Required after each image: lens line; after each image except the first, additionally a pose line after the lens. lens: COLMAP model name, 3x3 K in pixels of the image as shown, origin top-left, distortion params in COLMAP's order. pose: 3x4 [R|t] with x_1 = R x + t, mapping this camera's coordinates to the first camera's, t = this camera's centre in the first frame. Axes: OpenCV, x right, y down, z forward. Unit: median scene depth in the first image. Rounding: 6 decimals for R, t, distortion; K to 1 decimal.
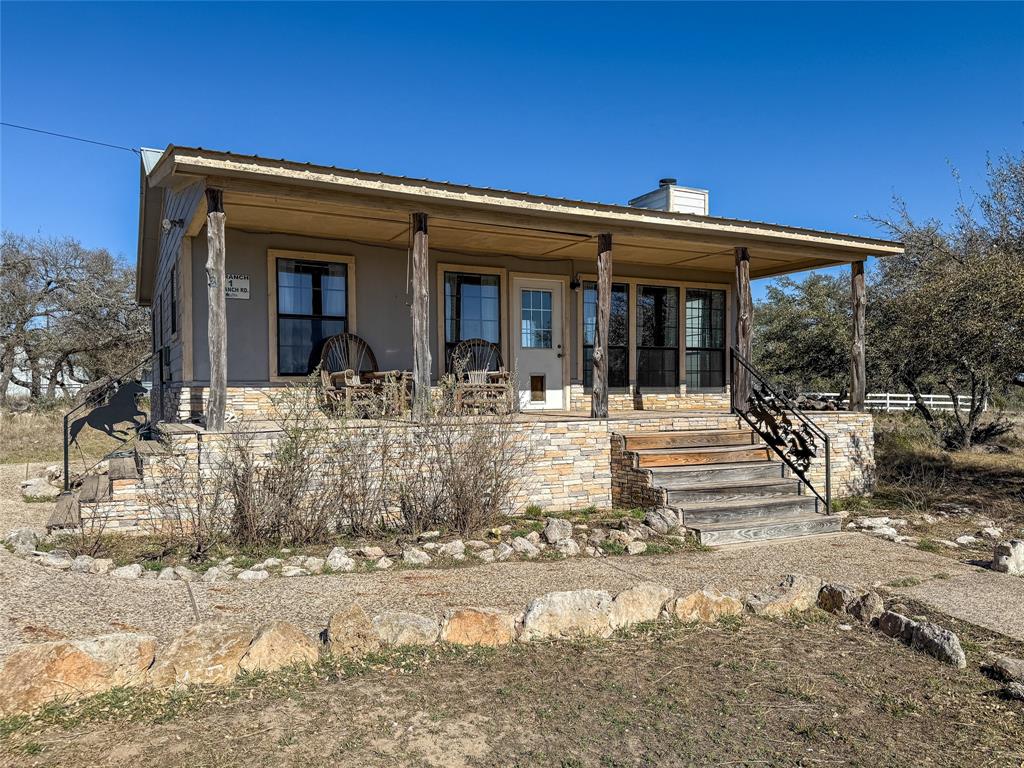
lens RADIAL K [[767.5, 0, 510.0], [0, 767.5, 386.7], [0, 0, 1]] dist [0.001948, 0.000283]
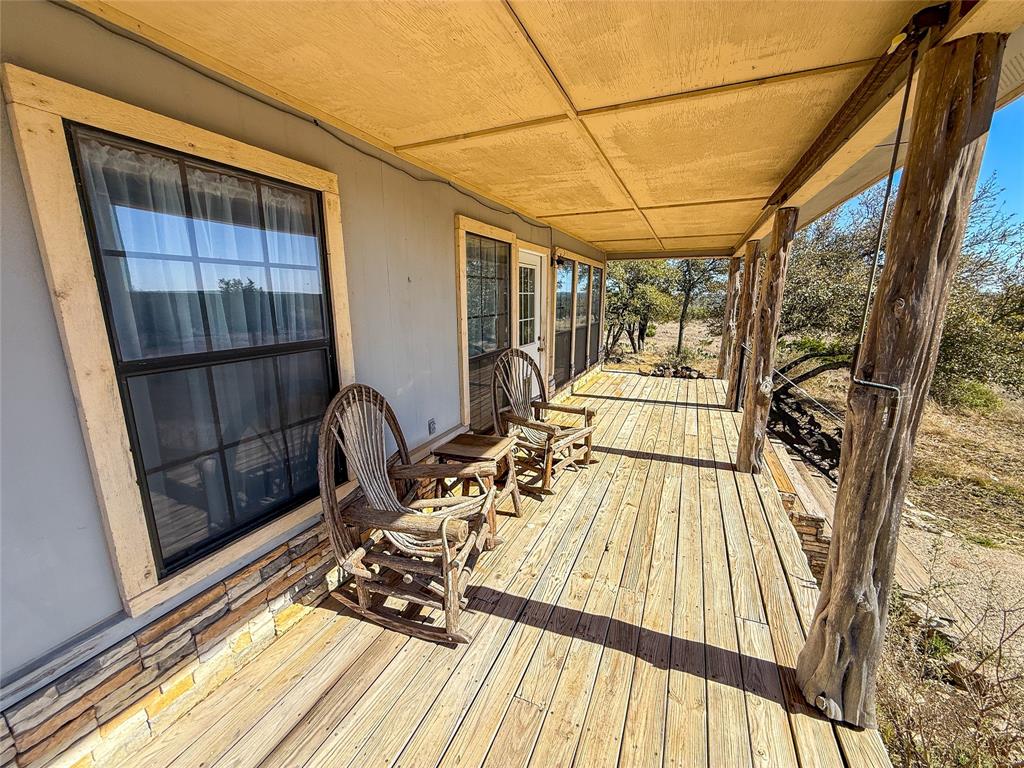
lens RADIAL K [[421.2, 0, 515.2], [0, 421.2, 385.9], [0, 0, 1]] dist [-0.004166, 0.000393]
pose [[0.764299, -0.135098, 0.630552, -0.298719], [-0.009522, 0.975338, 0.220511, -0.125316], [-0.644792, -0.174540, 0.744163, 0.836579]]
